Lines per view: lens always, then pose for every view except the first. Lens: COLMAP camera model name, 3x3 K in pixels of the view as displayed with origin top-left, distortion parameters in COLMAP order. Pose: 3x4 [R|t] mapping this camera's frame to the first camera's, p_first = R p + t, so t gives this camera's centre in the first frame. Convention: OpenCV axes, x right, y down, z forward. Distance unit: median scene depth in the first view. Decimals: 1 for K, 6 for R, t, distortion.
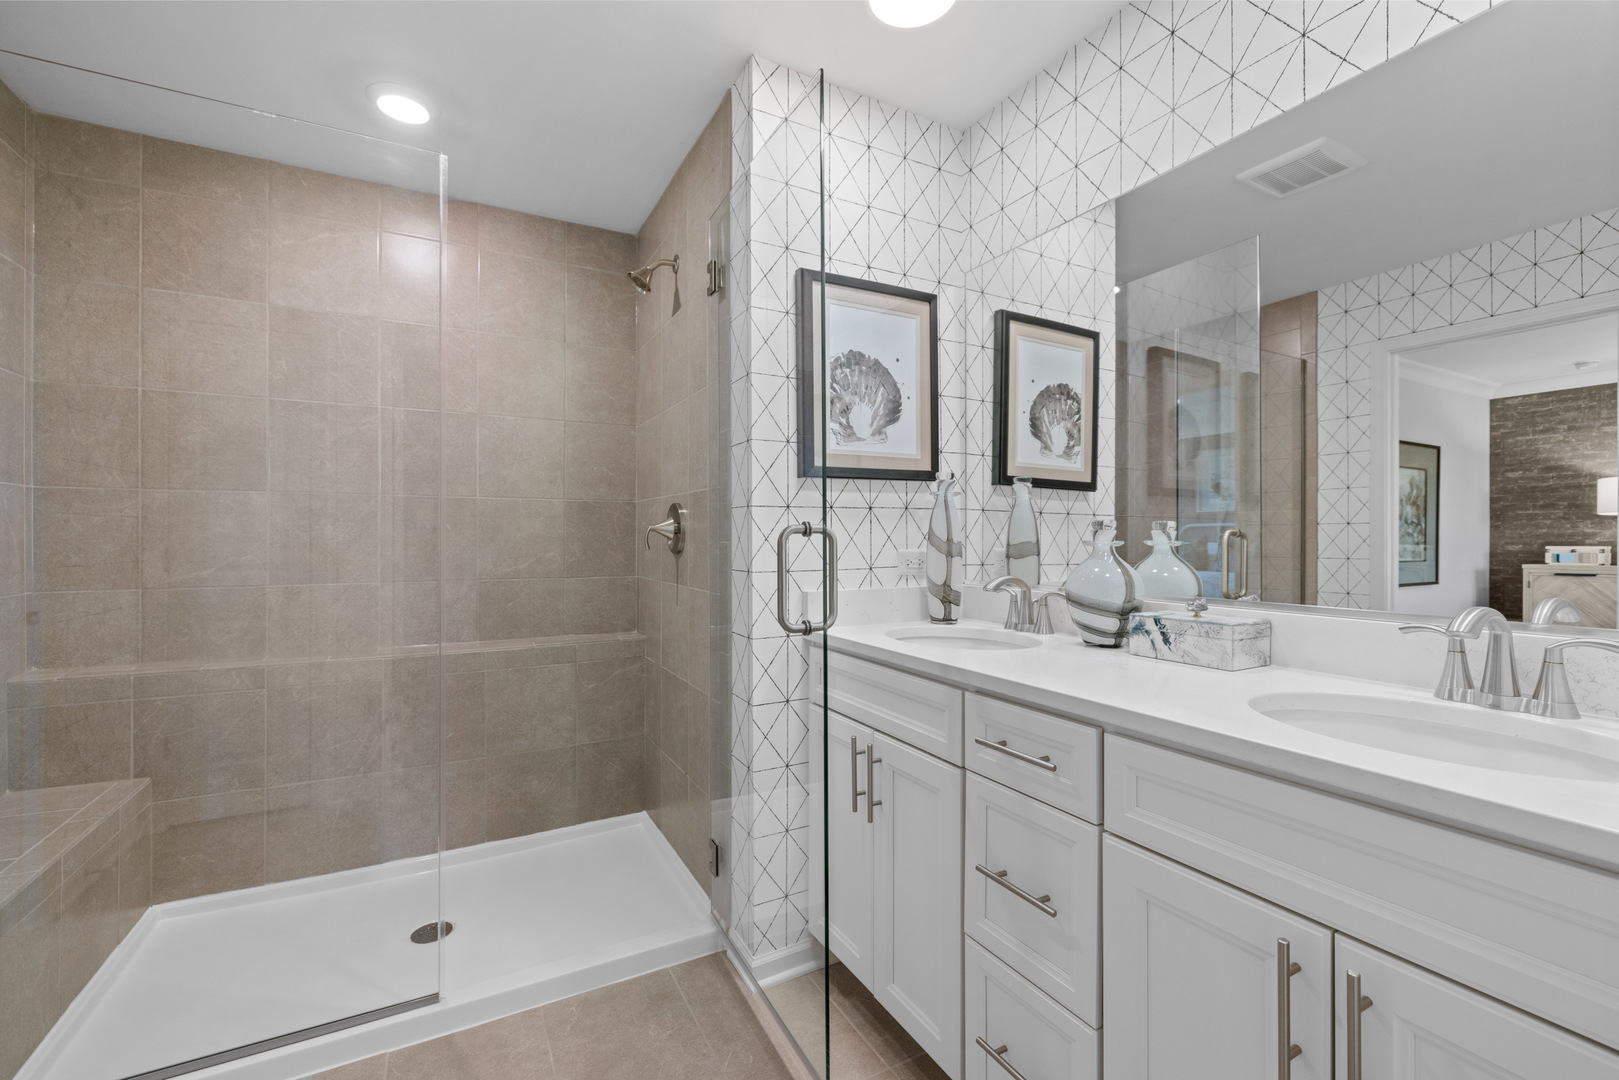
lens RADIAL K [[676.4, 0, 806.9], [0, 676.4, 535.3], [0, 0, 1]] dist [-0.004650, -0.000300]
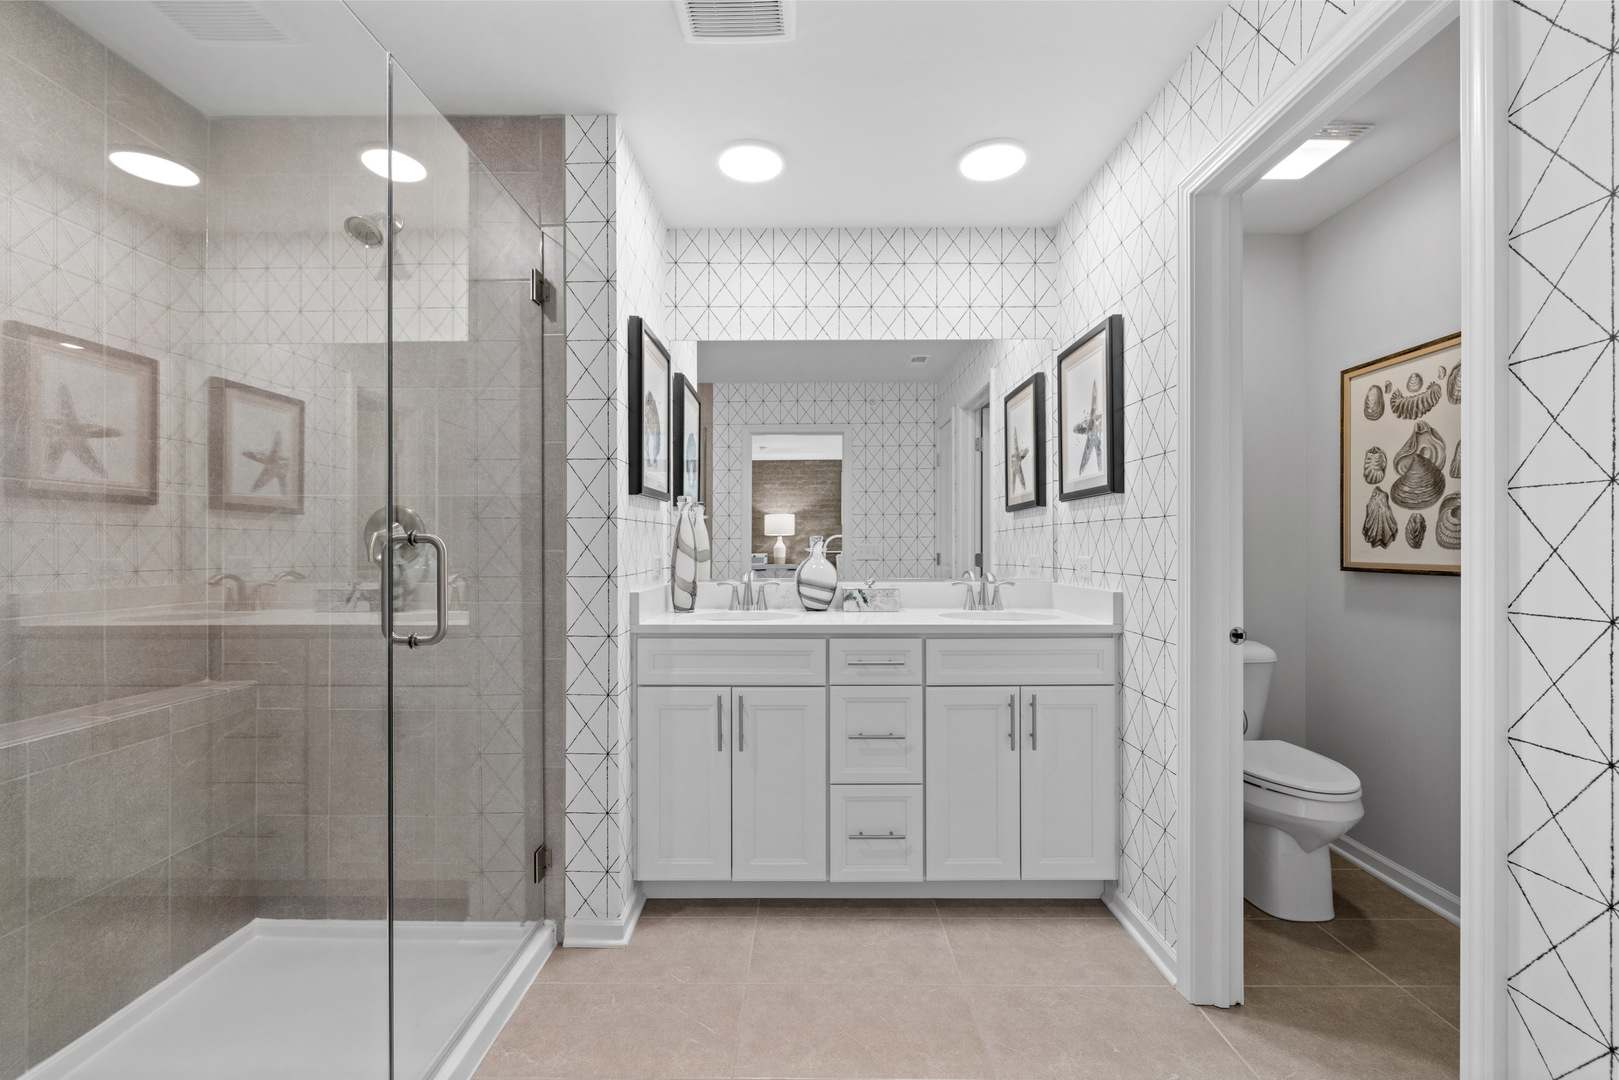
lens RADIAL K [[676.4, 0, 813.7], [0, 676.4, 547.0], [0, 0, 1]] dist [-0.004650, -0.000300]
pose [[0.474038, 0.001669, 0.880503, -0.842864], [-0.000705, 0.999999, -0.001516, 0.005844], [-0.880504, 0.000097, 0.474039, 0.168203]]
